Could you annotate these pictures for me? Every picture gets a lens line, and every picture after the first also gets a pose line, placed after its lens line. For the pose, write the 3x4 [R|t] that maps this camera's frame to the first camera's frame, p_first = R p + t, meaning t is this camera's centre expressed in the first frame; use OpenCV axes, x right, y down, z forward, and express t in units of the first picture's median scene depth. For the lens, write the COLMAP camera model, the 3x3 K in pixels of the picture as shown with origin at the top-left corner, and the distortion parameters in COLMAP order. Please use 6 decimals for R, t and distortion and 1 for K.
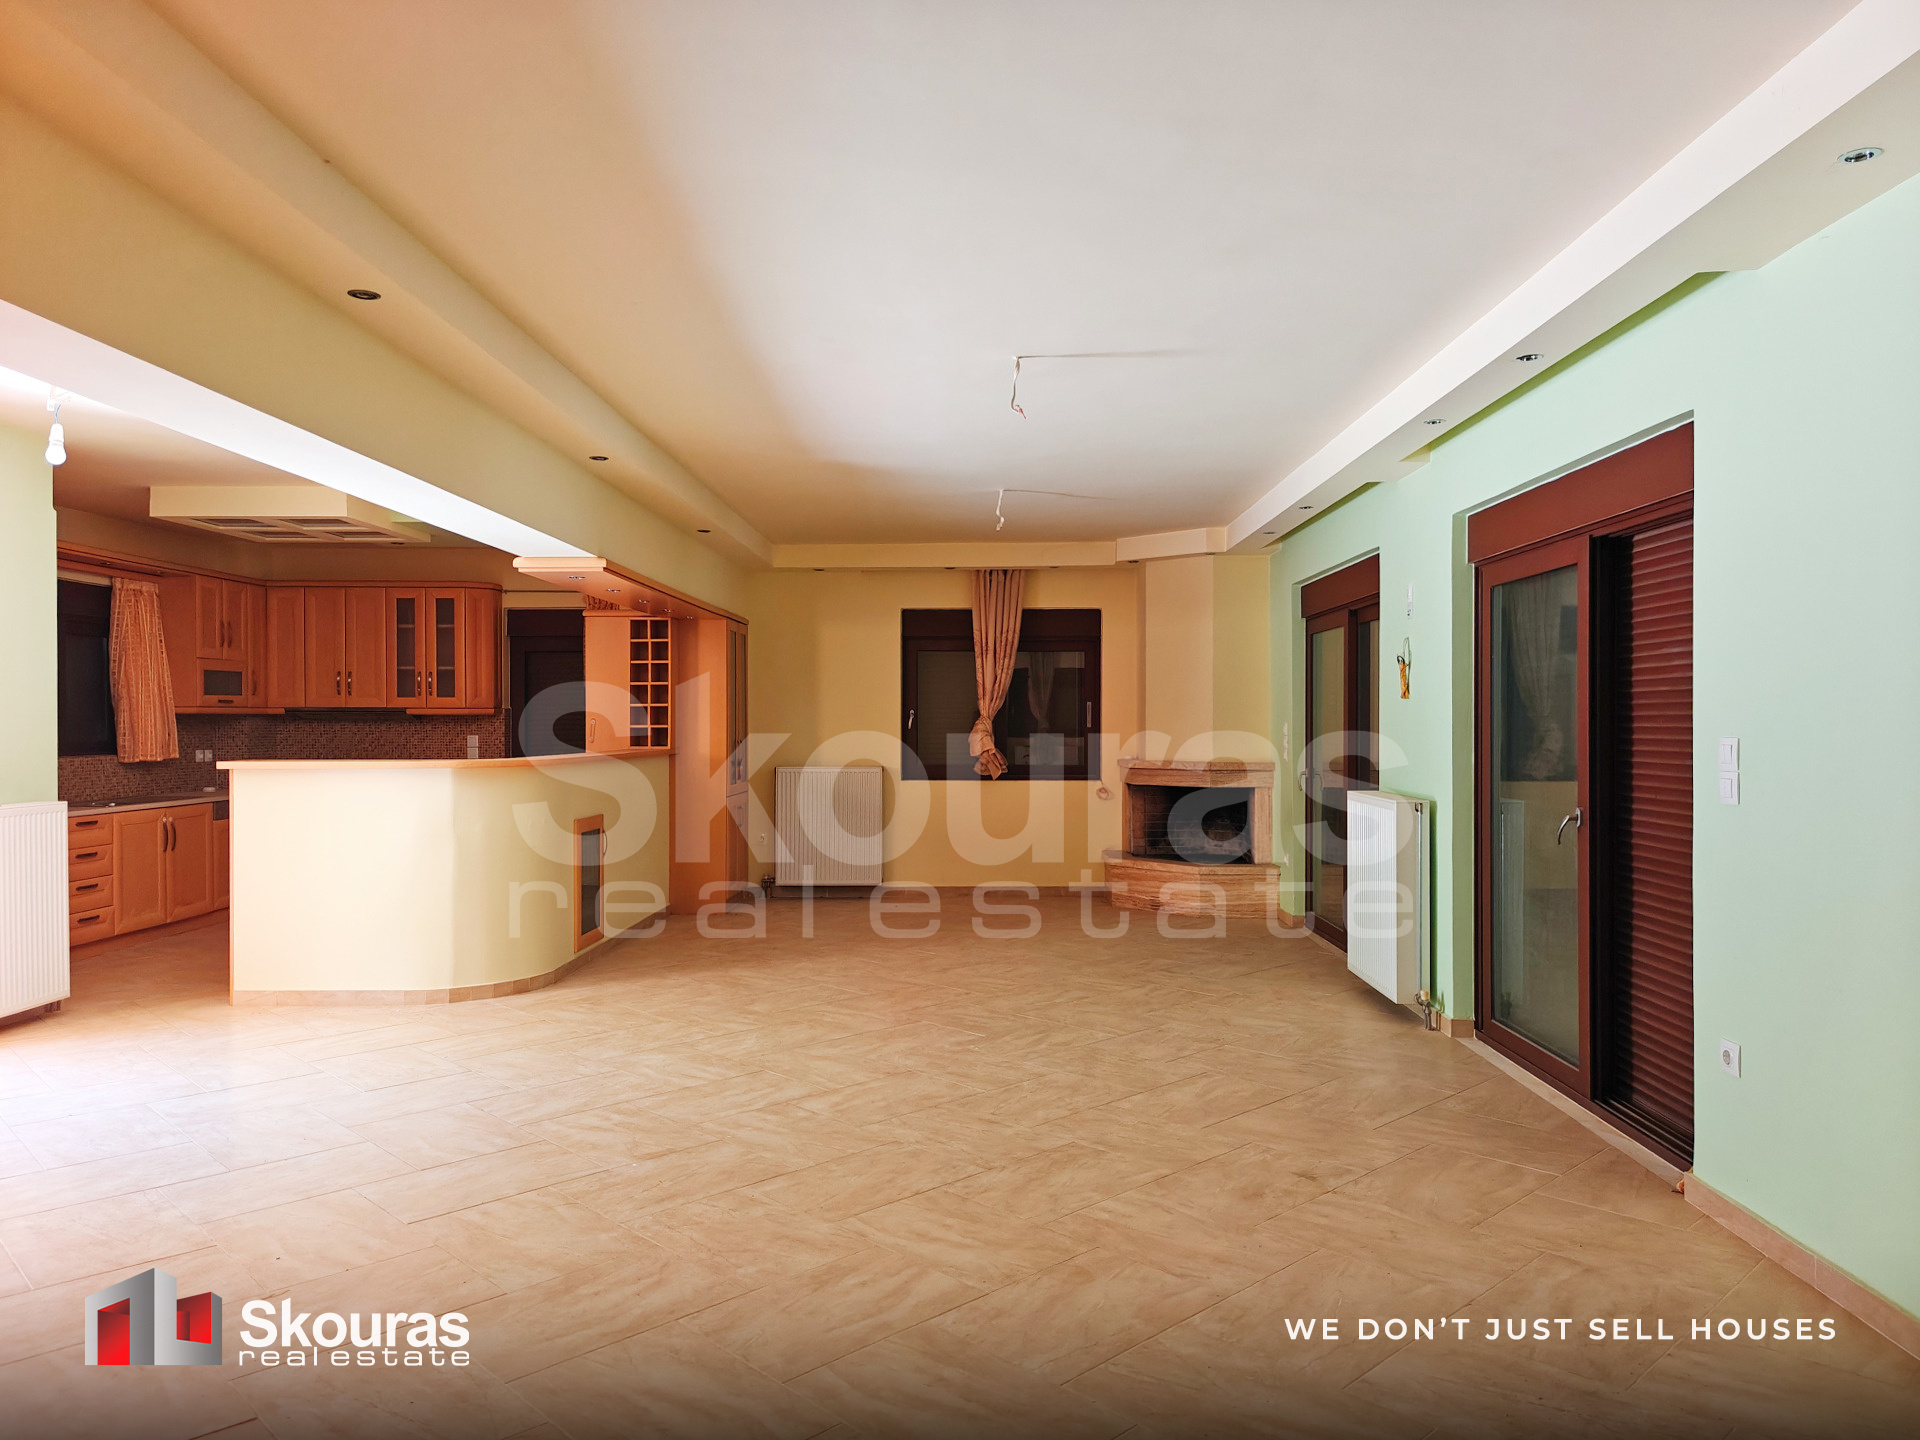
lens RADIAL K [[1321.3, 0, 960.0], [0, 1321.3, 720.0], [0, 0, 1]] dist [0.056377, -0.054484]
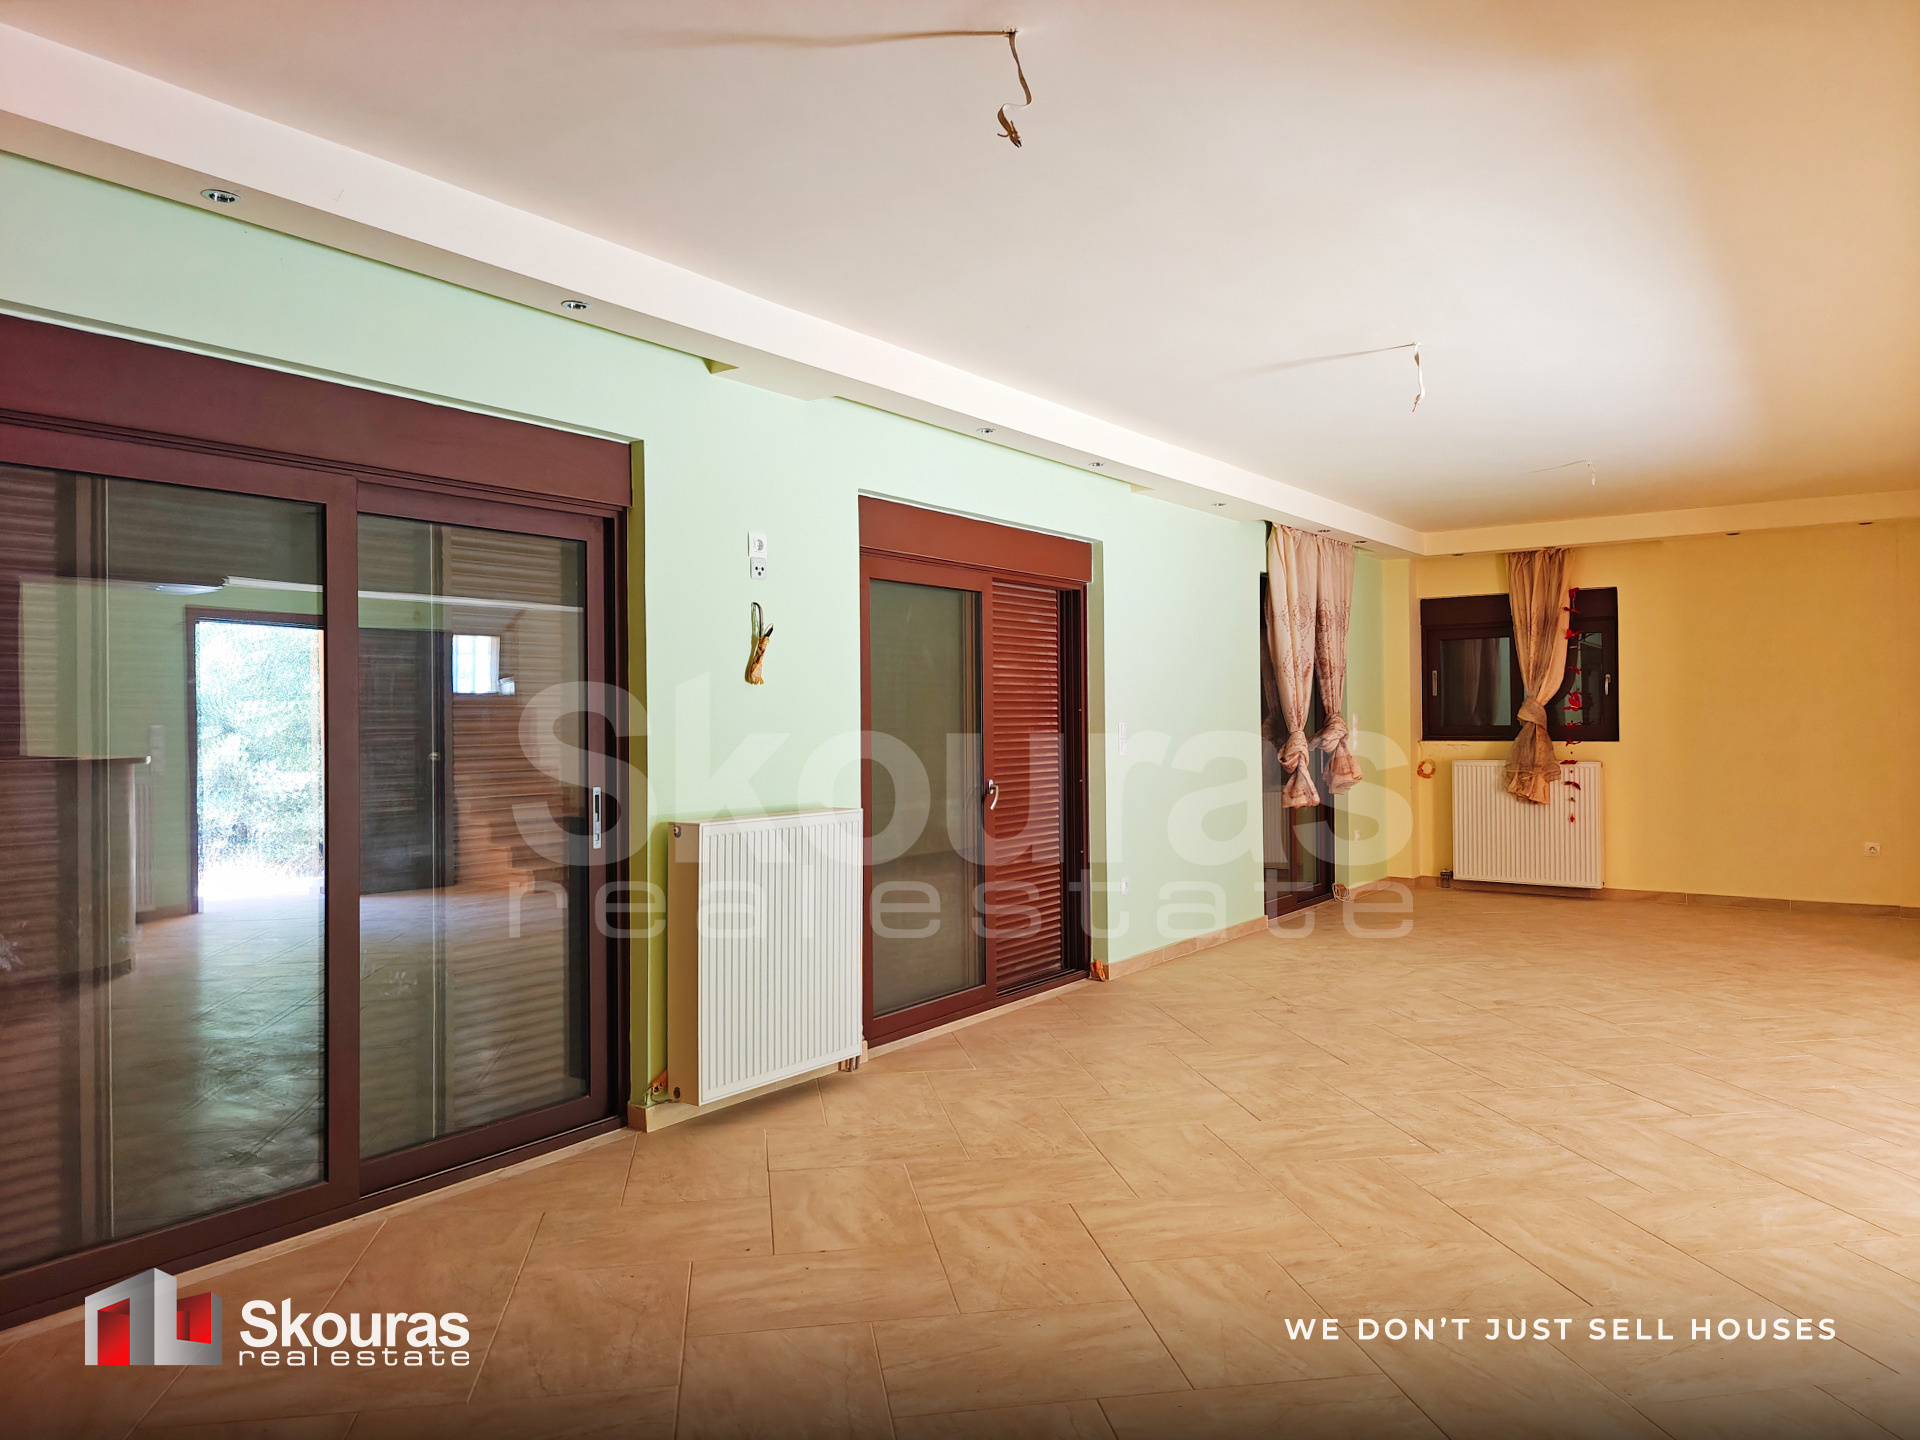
lens RADIAL K [[1321.3, 0, 960.0], [0, 1321.3, 720.0], [0, 0, 1]] dist [0.056377, -0.054484]
pose [[-0.823138, 0.006088, 0.567809, -0.132592], [0.008016, 0.999967, 0.000900, 0.003200], [-0.567785, 0.005293, -0.823160, 1.123764]]
